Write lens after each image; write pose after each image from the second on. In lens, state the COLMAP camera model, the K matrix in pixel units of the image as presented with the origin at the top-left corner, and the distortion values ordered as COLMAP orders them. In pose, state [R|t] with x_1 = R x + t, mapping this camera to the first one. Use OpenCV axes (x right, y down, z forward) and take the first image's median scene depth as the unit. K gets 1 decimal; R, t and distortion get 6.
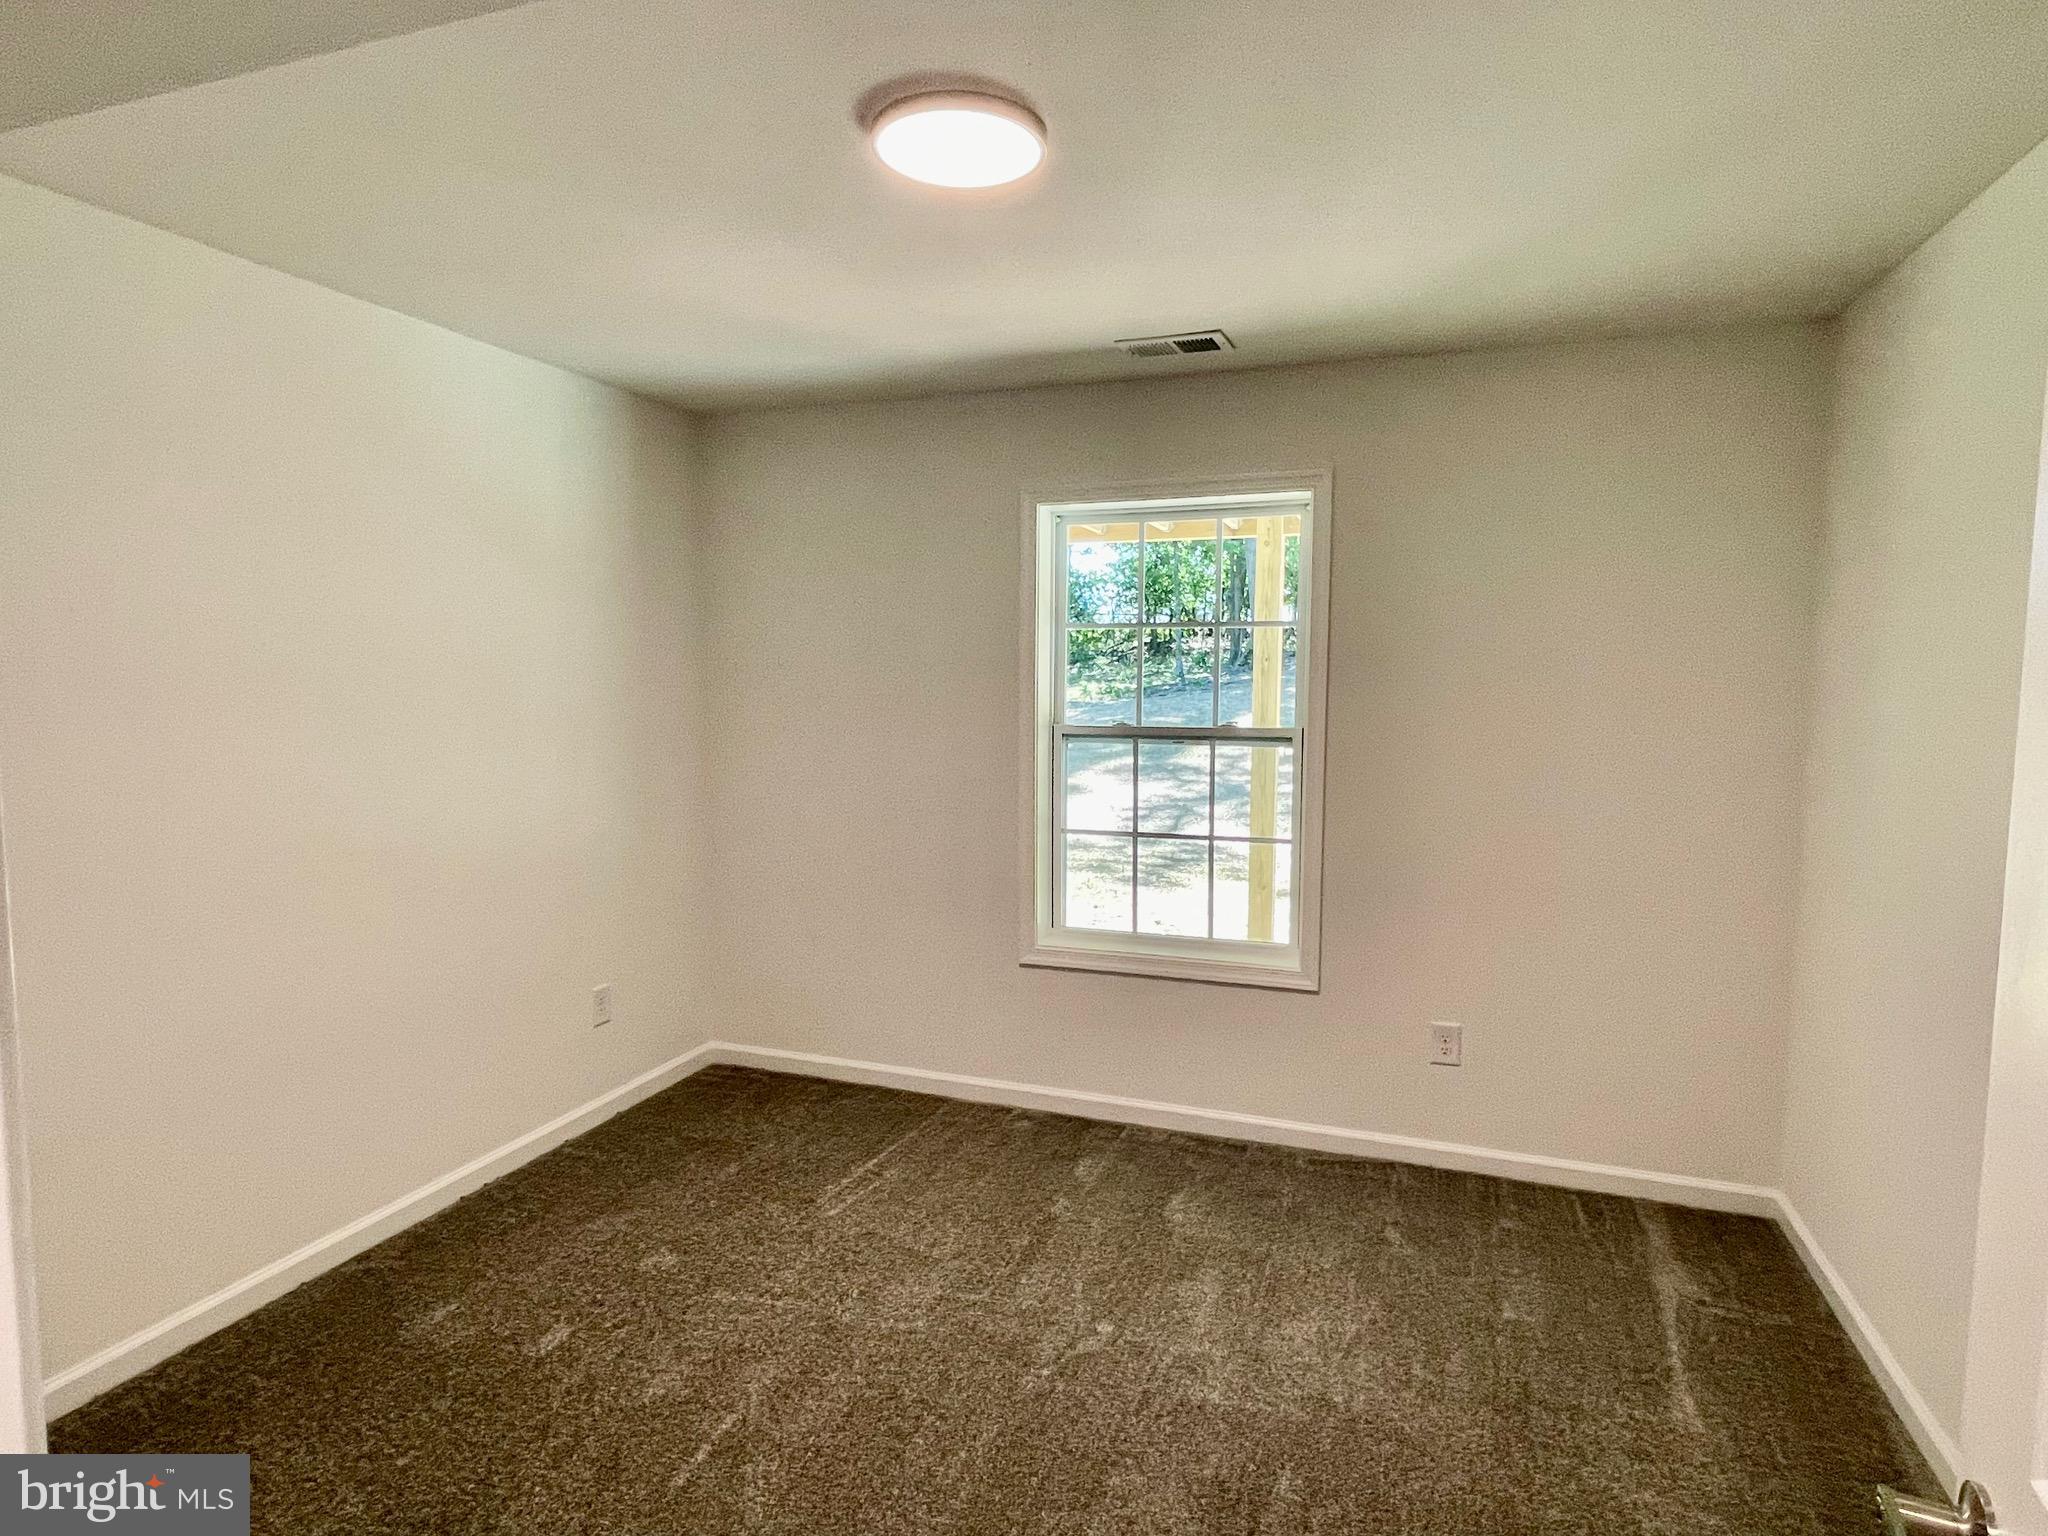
lens RADIAL K [[1136.9, 0, 1024.0], [0, 1136.9, 768.0], [0, 0, 1]] dist [0.013647, 0.000224]
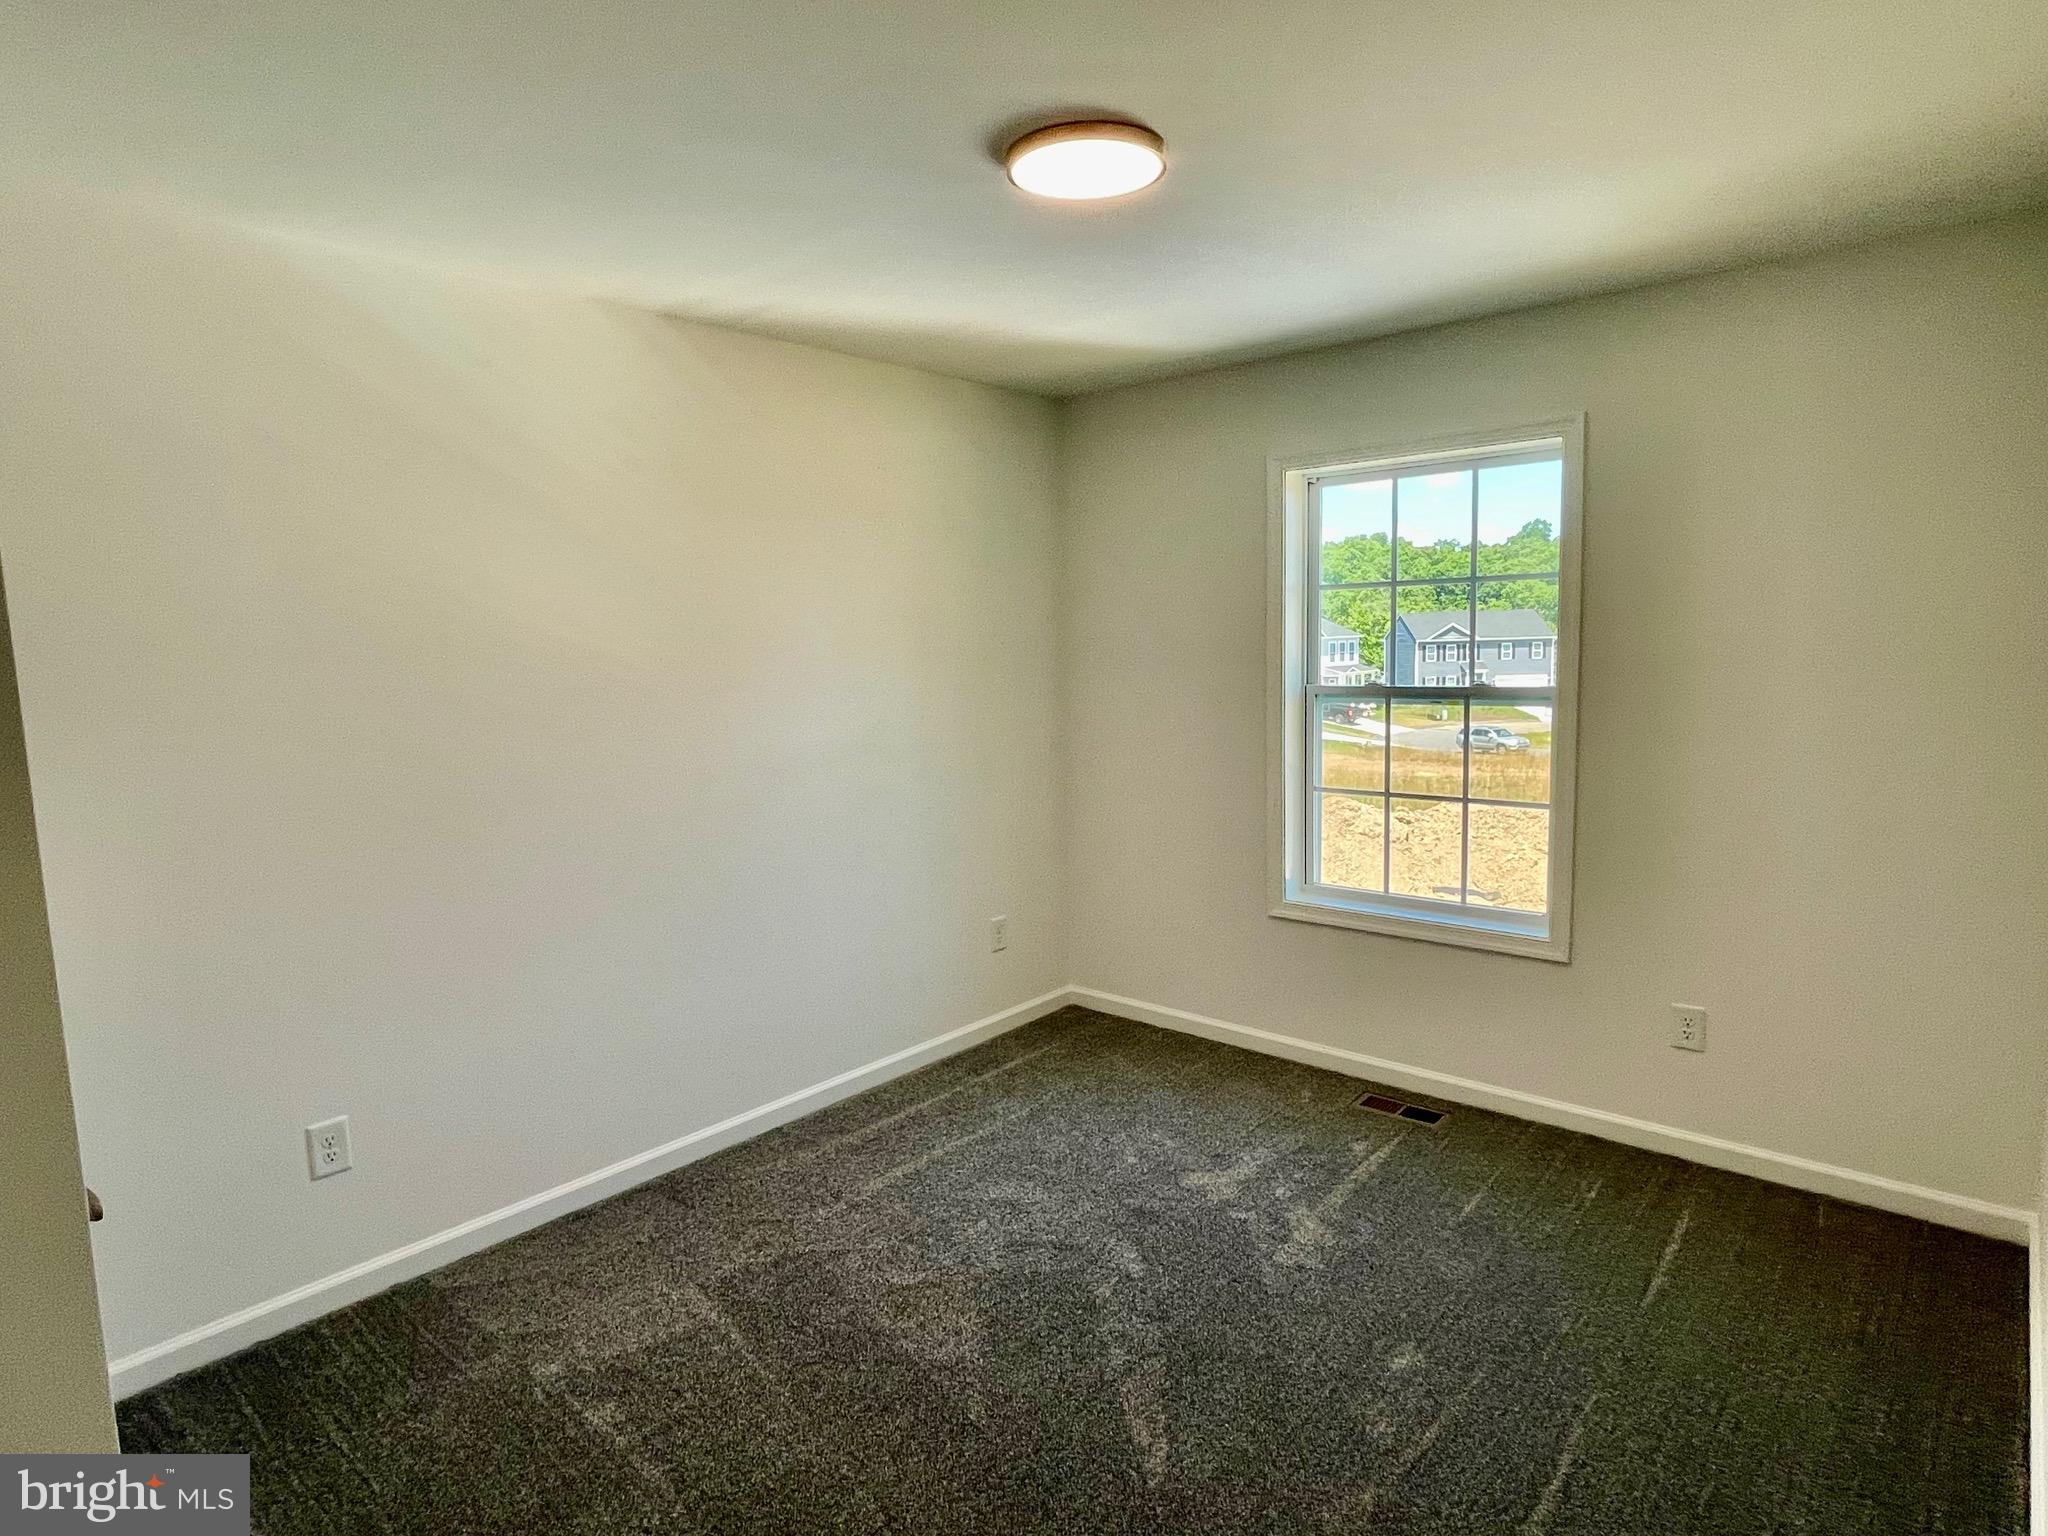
lens RADIAL K [[1136.9, 0, 1024.0], [0, 1136.9, 768.0], [0, 0, 1]] dist [0.013647, 0.000224]
pose [[0.939726, 0.021134, -0.341275, 0.139898], [-0.010721, 0.999418, 0.032370, 0.006069], [0.341761, -0.026760, 0.939406, -0.045173]]
